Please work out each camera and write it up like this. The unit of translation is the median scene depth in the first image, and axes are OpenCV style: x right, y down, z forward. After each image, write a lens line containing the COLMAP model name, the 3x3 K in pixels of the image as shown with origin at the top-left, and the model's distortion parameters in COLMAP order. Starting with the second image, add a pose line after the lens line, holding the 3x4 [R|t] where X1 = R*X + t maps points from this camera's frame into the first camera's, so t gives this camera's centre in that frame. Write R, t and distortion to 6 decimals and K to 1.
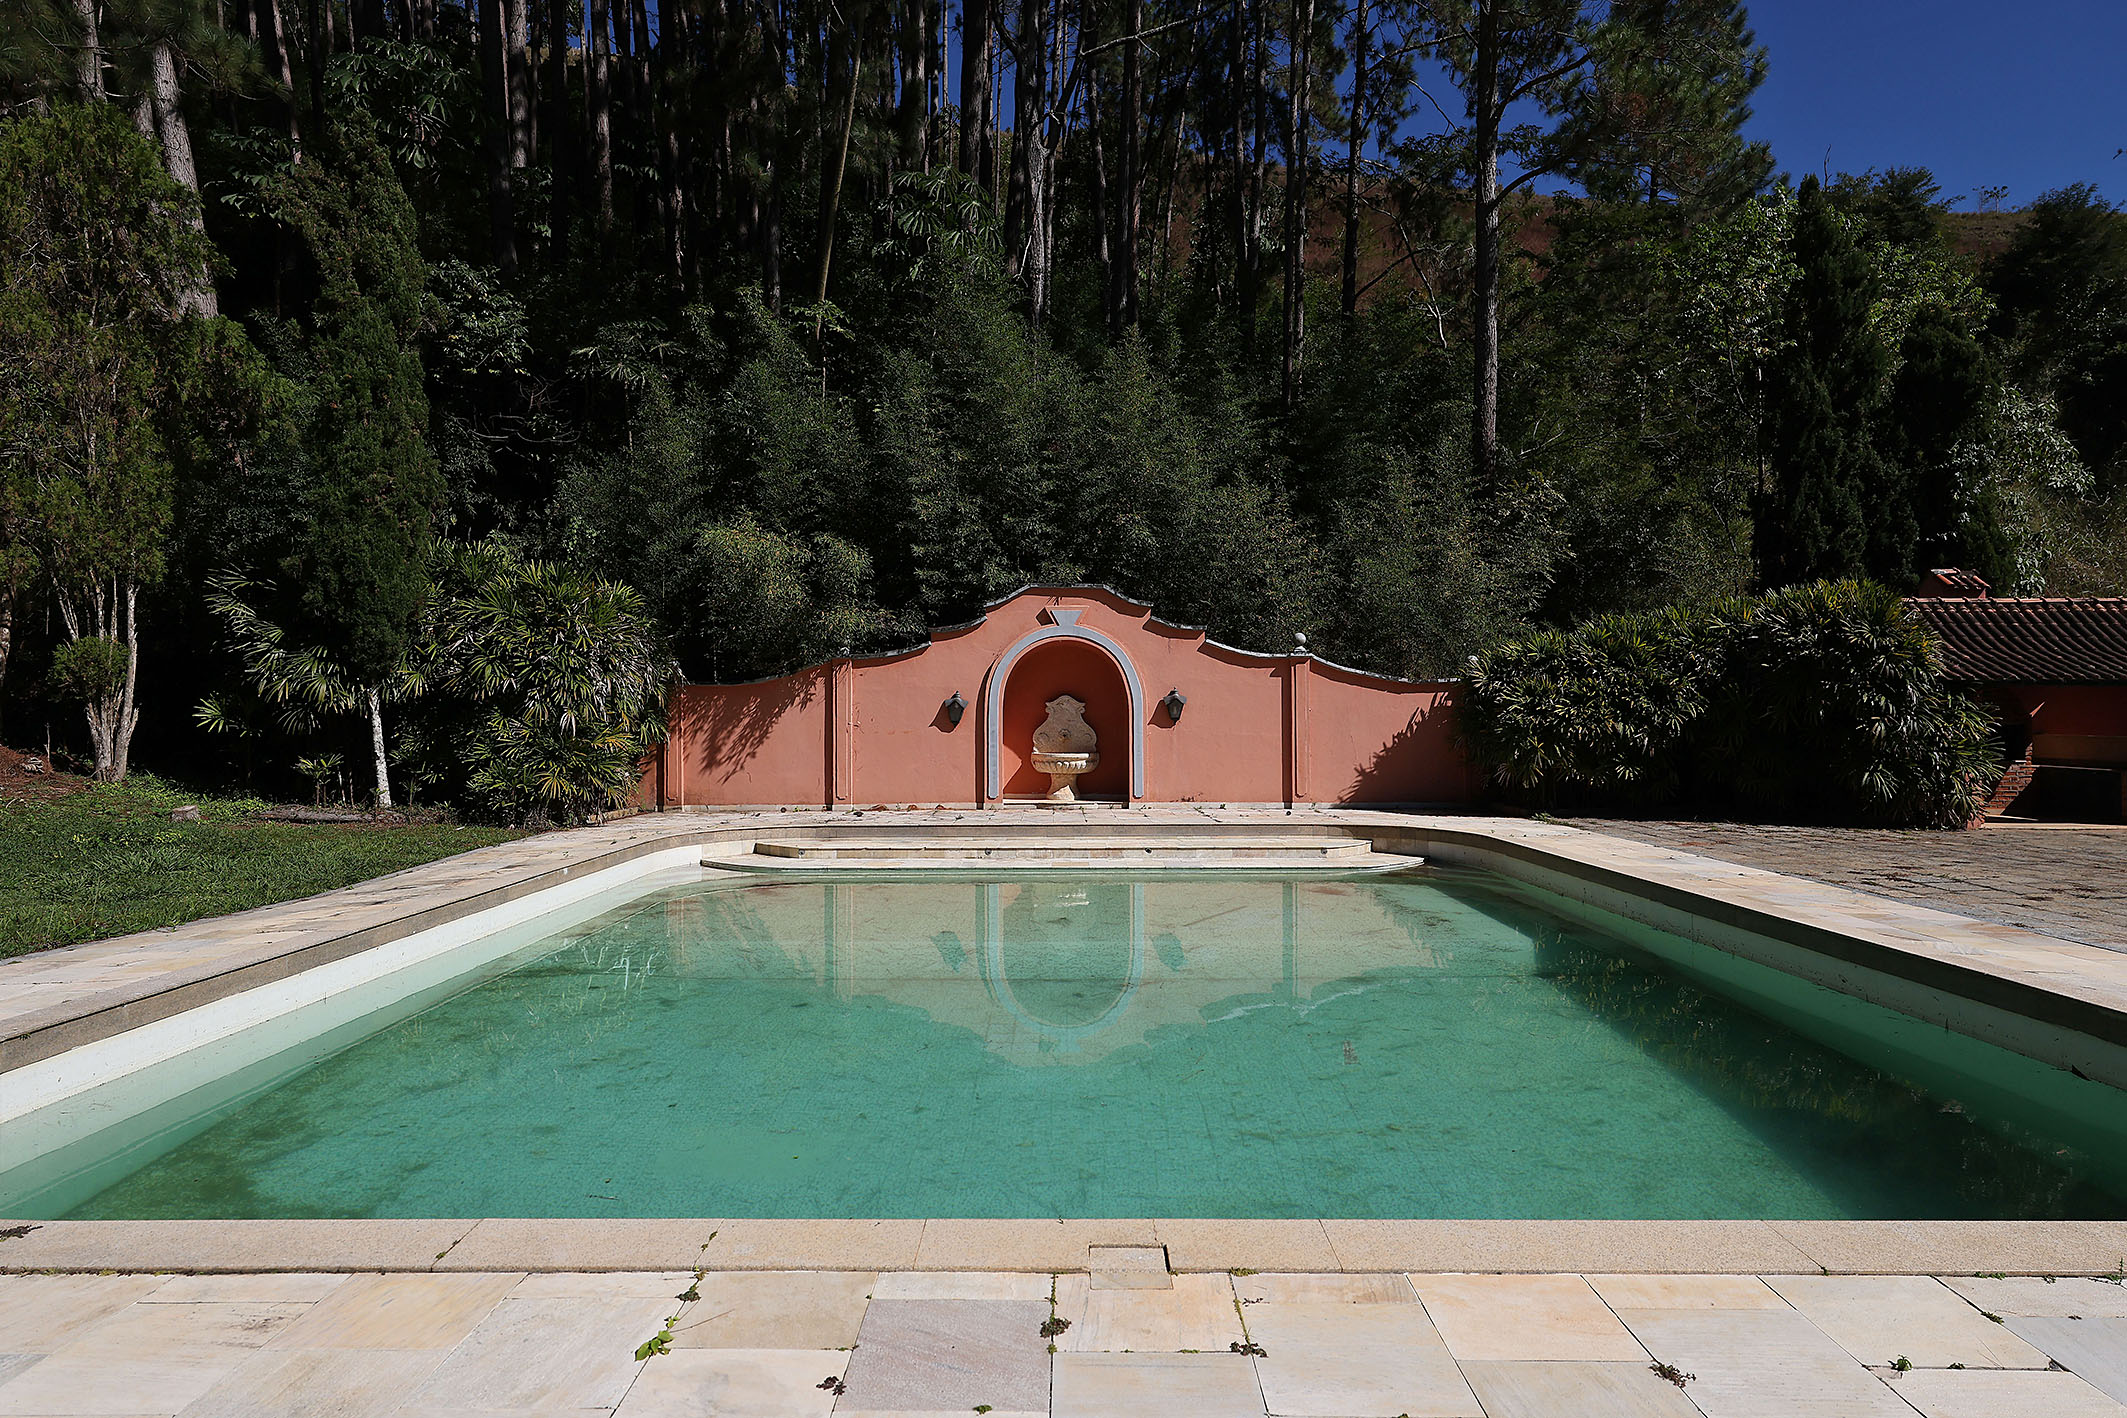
lens RADIAL K [[1177.7, 0, 1014.5], [0, 1177.7, 703.4], [0, 0, 1]] dist [0.001172, 0.000967]
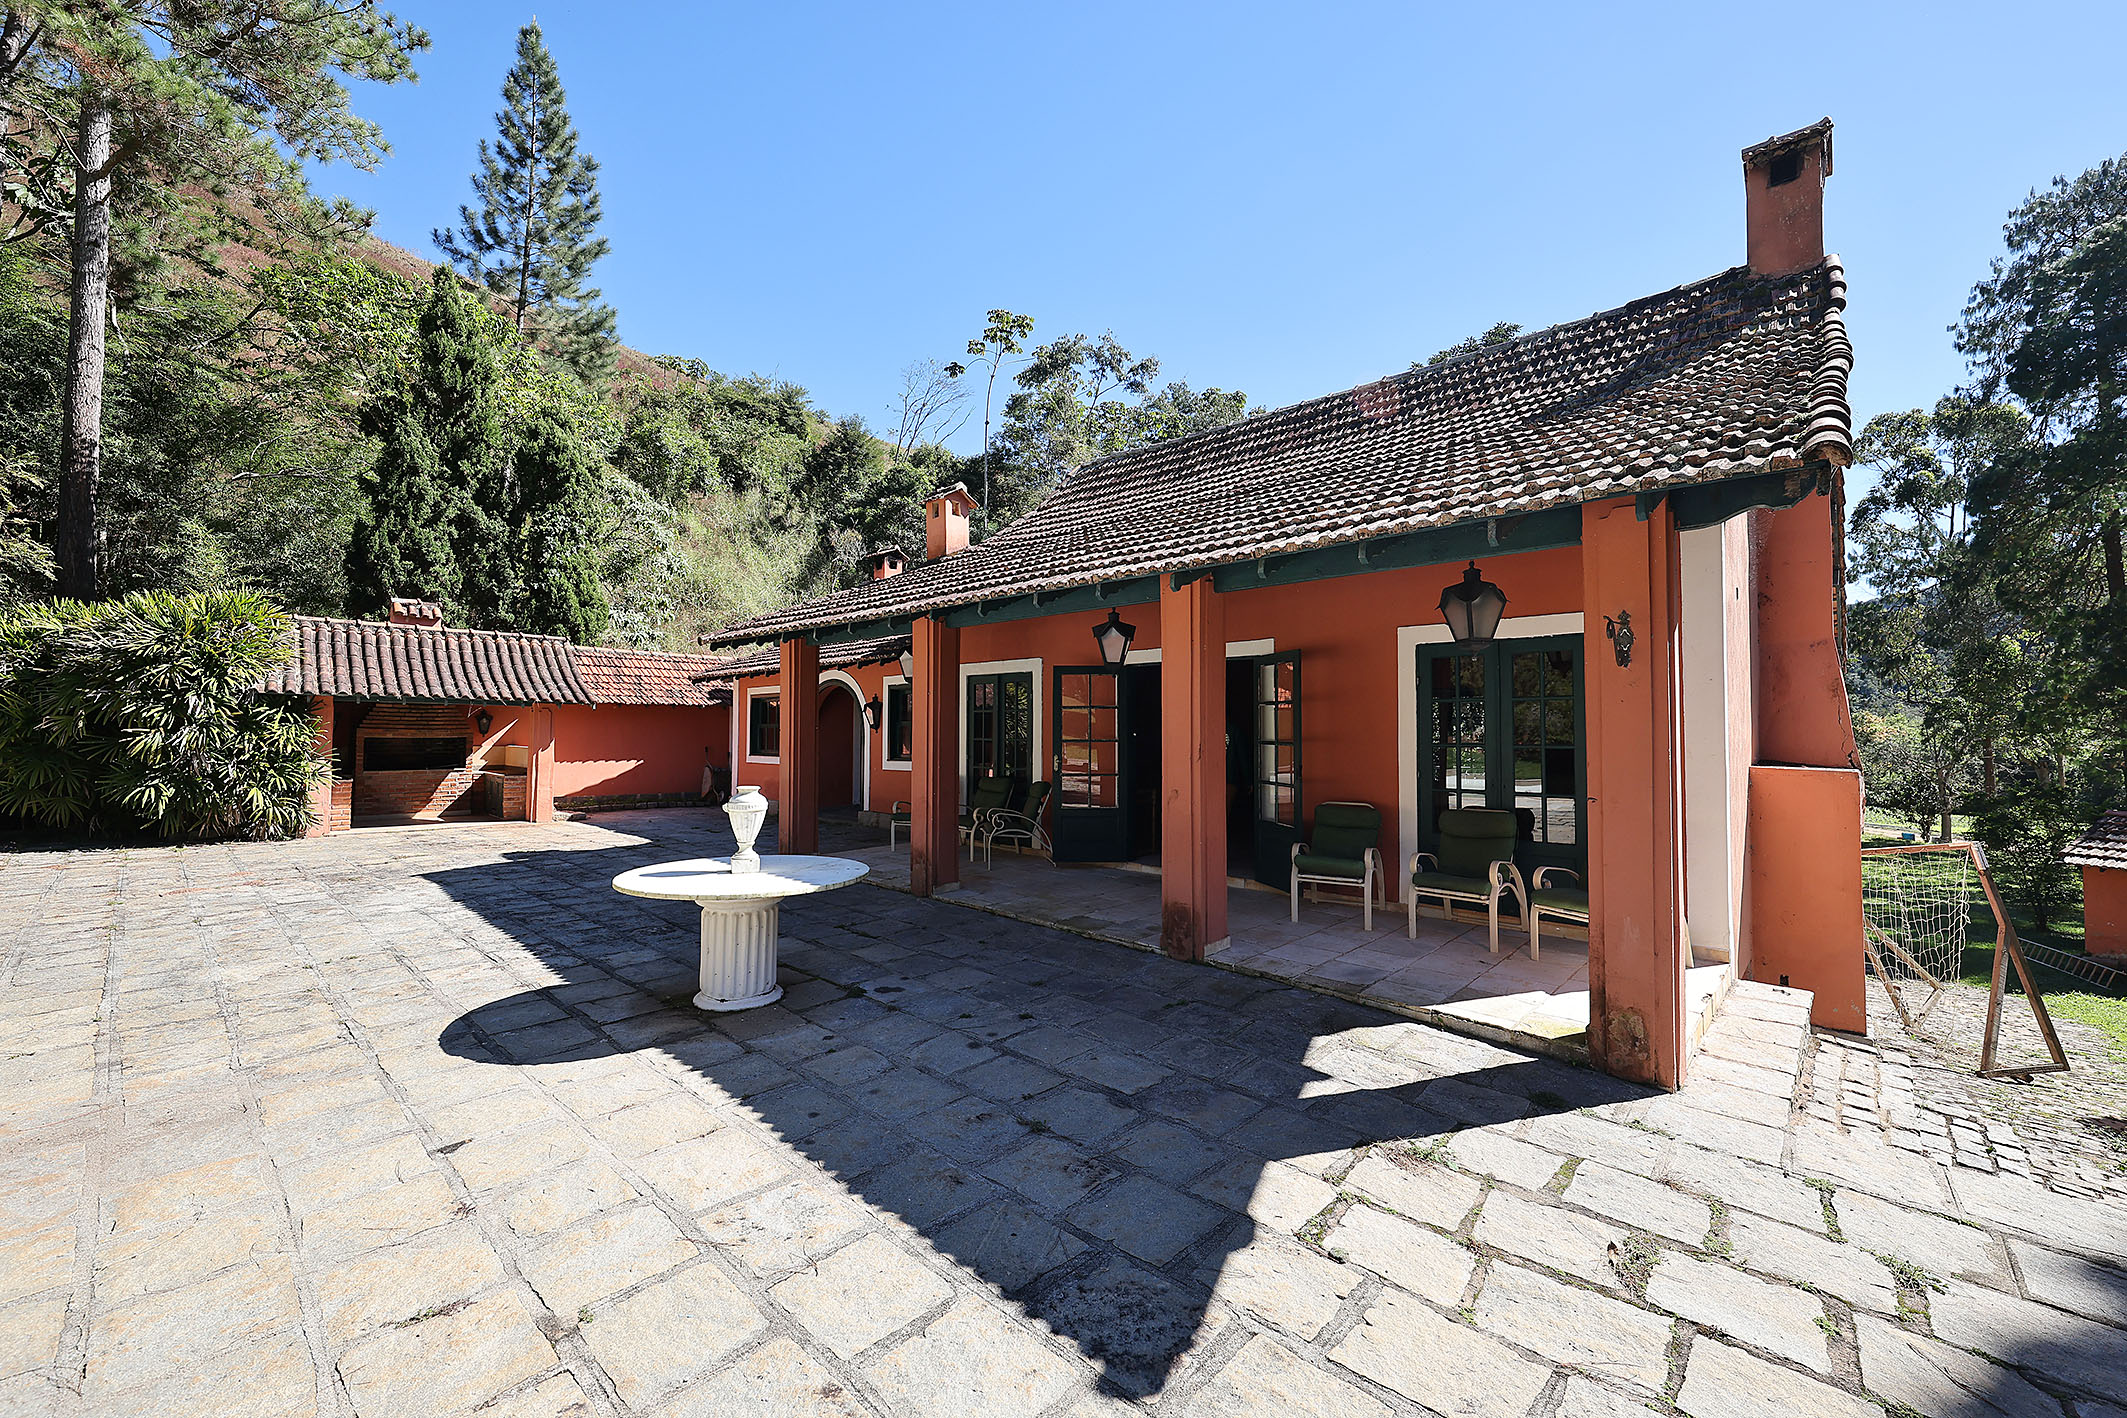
lens RADIAL K [[837.0, 0, 1063.5], [0, 837.0, 709.0], [0, 0, 1]] dist [0.000197, -0.000040]
pose [[0.659669, 0.025545, 0.751122, 0.563038], [-0.010212, 0.999635, -0.025029, 0.004295], [-0.751487, 0.008840, 0.659689, 0.004921]]
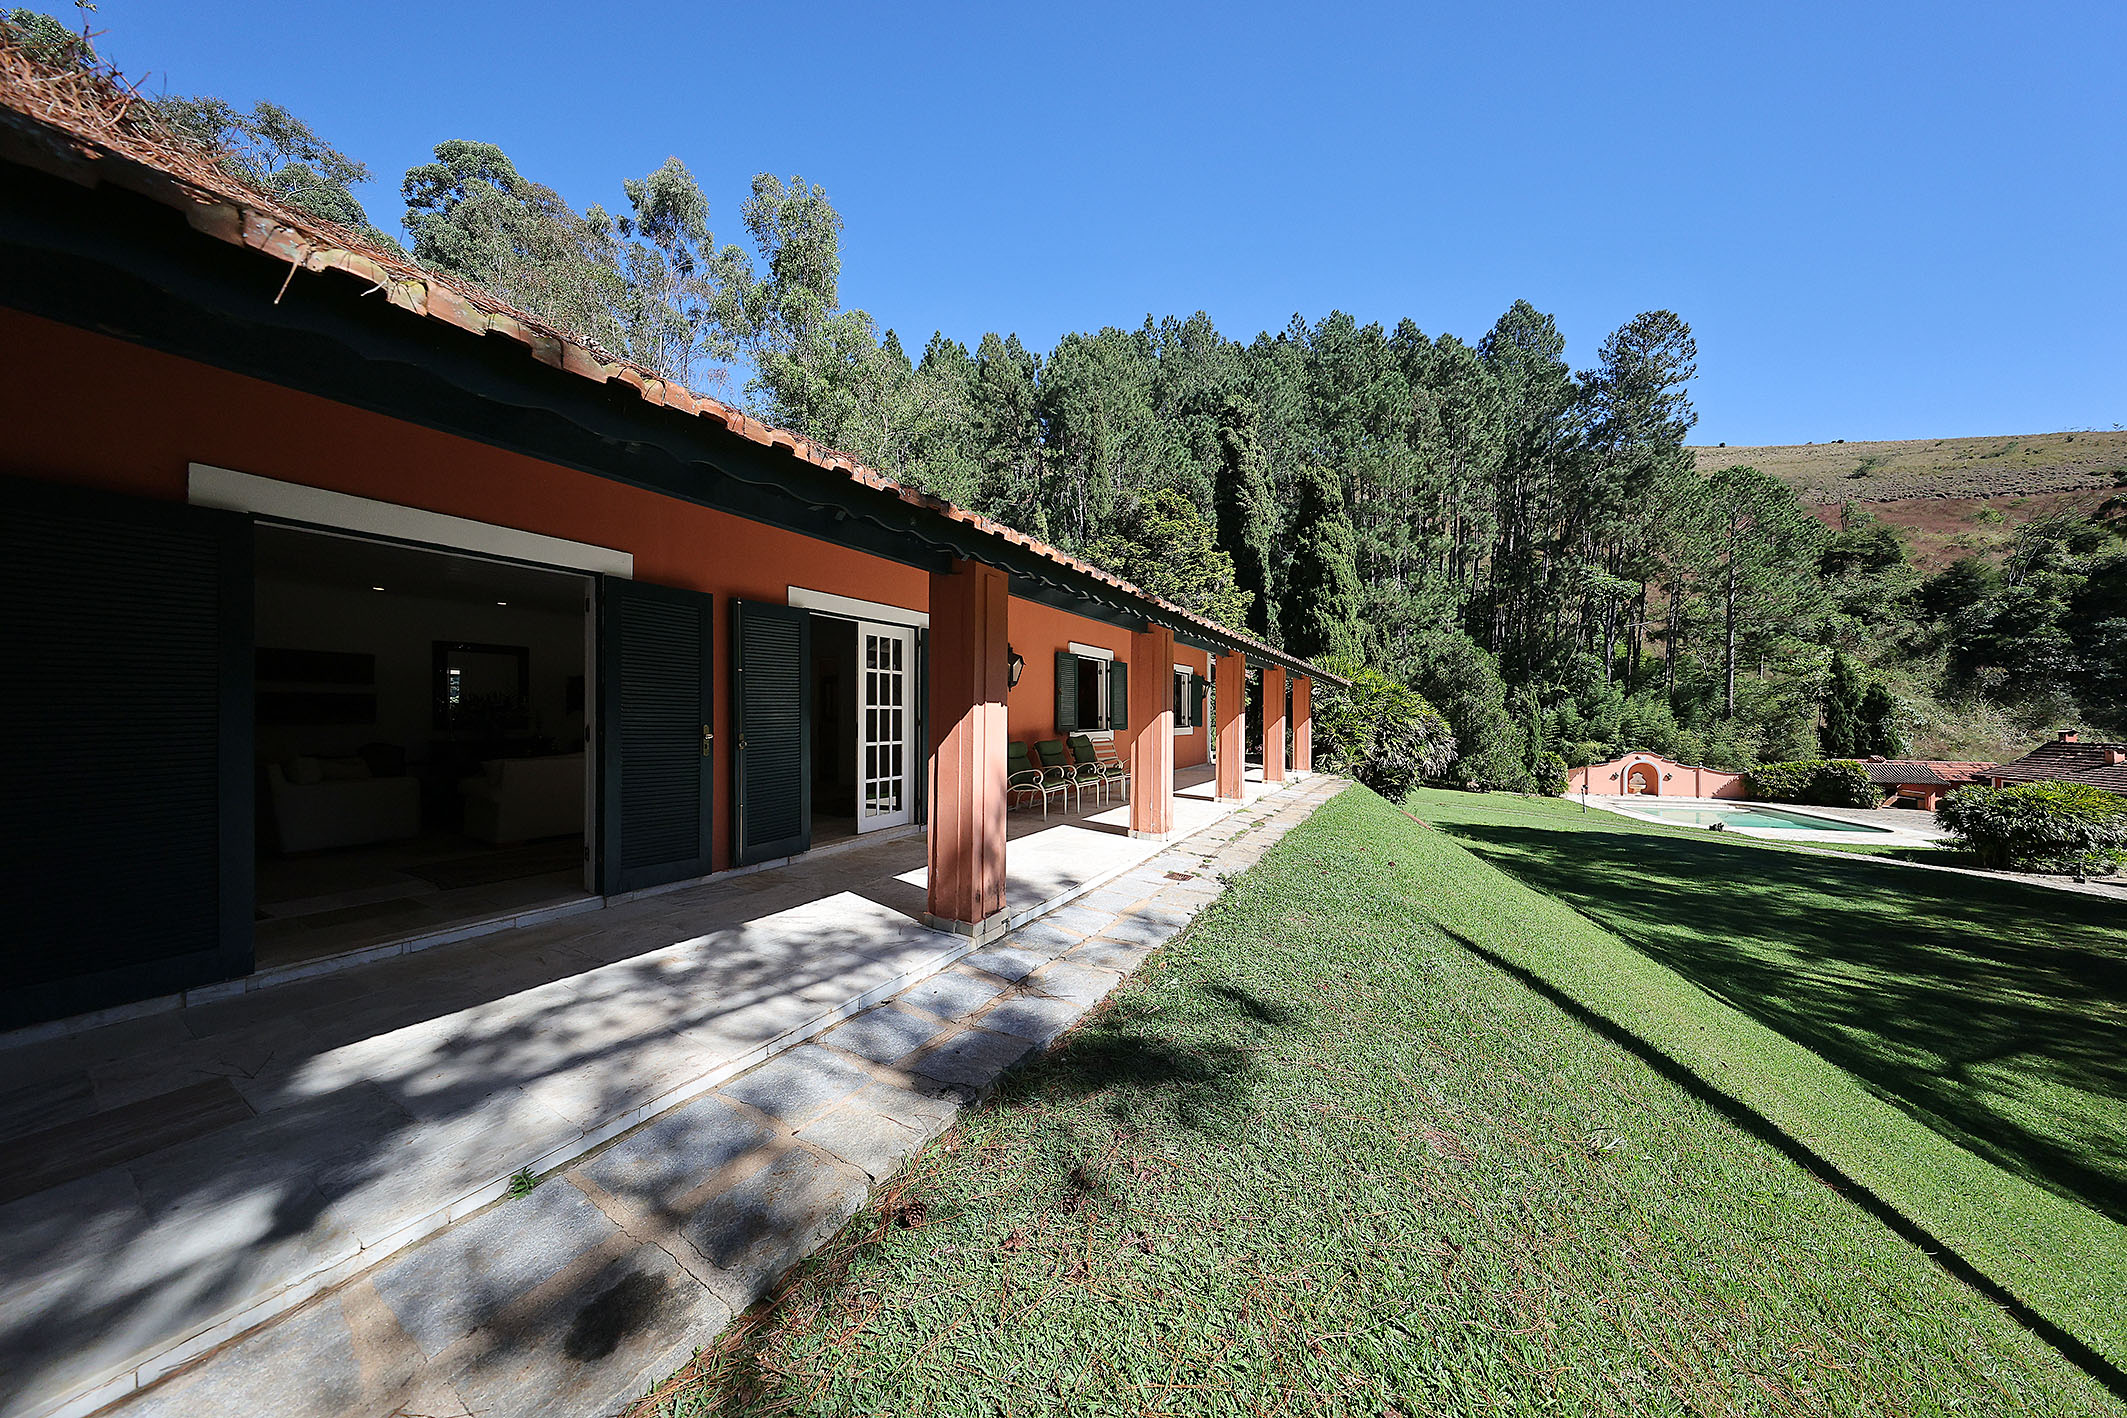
lens RADIAL K [[631.9, 0, 1063.5], [0, 631.9, 709.0], [0, 0, 1]] dist [-0.000495, -0.000047]
pose [[0.959766, 0.004117, -0.280772, -1.545835], [-0.004233, 0.999991, 0.000194, -0.269034], [0.280770, 0.001002, 0.959775, -2.230264]]
